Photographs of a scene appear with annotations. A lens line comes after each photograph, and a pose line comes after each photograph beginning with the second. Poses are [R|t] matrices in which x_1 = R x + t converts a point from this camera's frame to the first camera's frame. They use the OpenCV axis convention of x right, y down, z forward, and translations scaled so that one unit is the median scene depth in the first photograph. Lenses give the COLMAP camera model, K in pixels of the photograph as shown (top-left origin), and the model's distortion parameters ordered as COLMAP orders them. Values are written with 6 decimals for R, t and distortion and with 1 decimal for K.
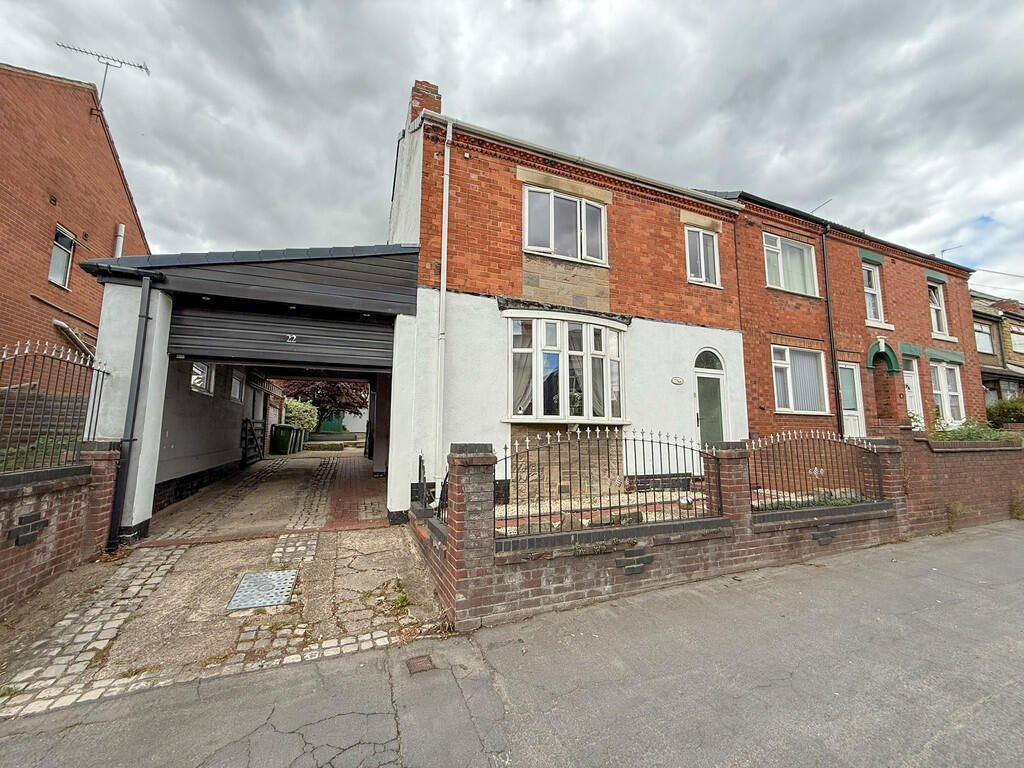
lens RADIAL K [[407.5, 0, 511.2], [0, 407.5, 383.8], [0, 0, 1]] dist [-0.005142, 0.001805]
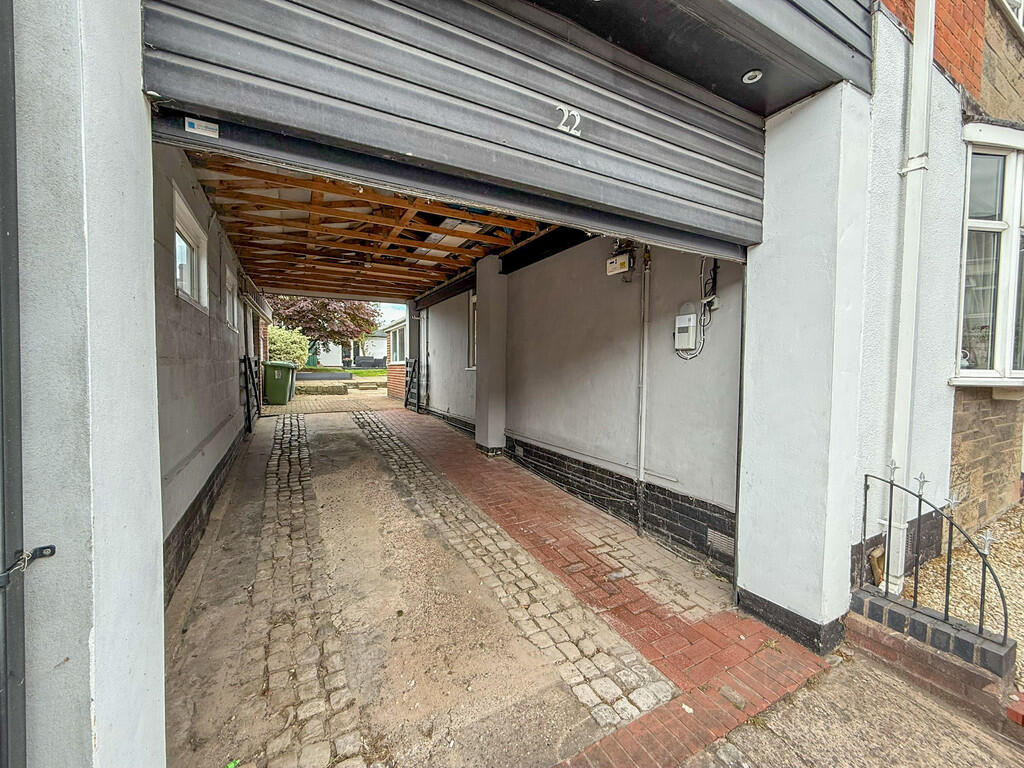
lens RADIAL K [[407.5, 0, 509.6], [0, 407.5, 386.6], [0, 0, 1]] dist [-0.005142, 0.001805]
pose [[0.993219, 0.003459, 0.116209, -0.549033], [-0.023525, 0.984859, 0.171751, 0.028923], [-0.113856, -0.173320, 0.978262, 0.601289]]
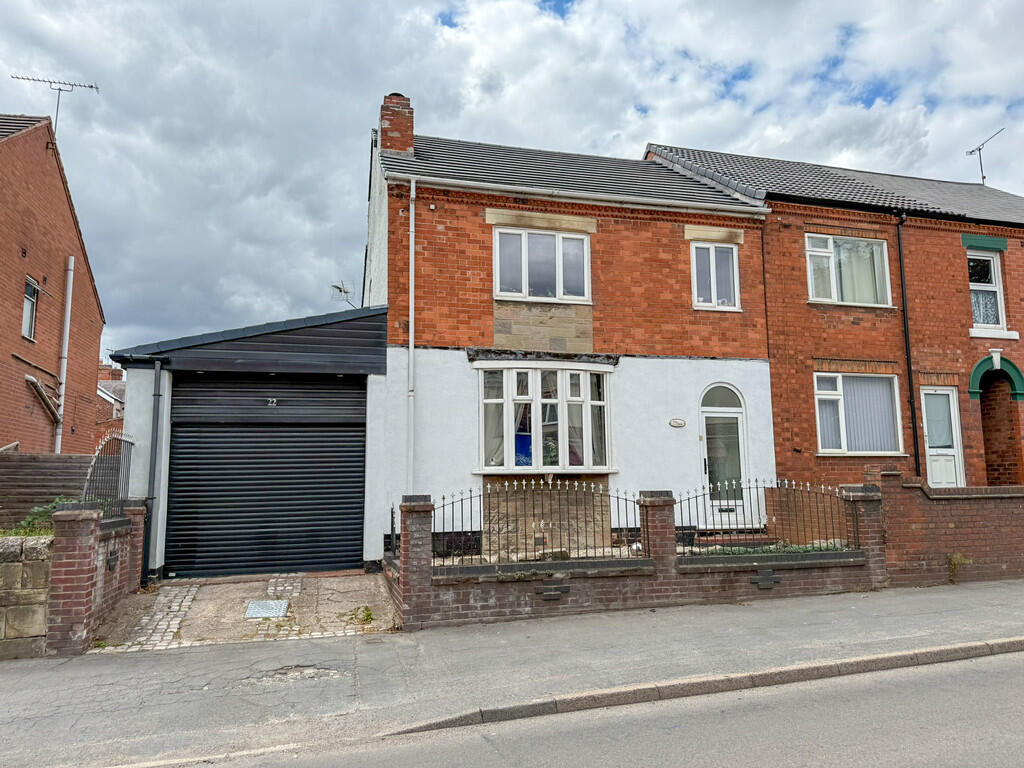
lens RADIAL K [[718.8, 0, 519.6], [0, 718.8, 386.5], [0, 0, 1]] dist [0.053244, -0.034757]
pose [[0.992443, -0.032601, -0.118301, 0.303503], [0.031661, 0.999450, -0.009814, -0.099957], [0.118555, 0.005994, 0.992929, -0.741904]]
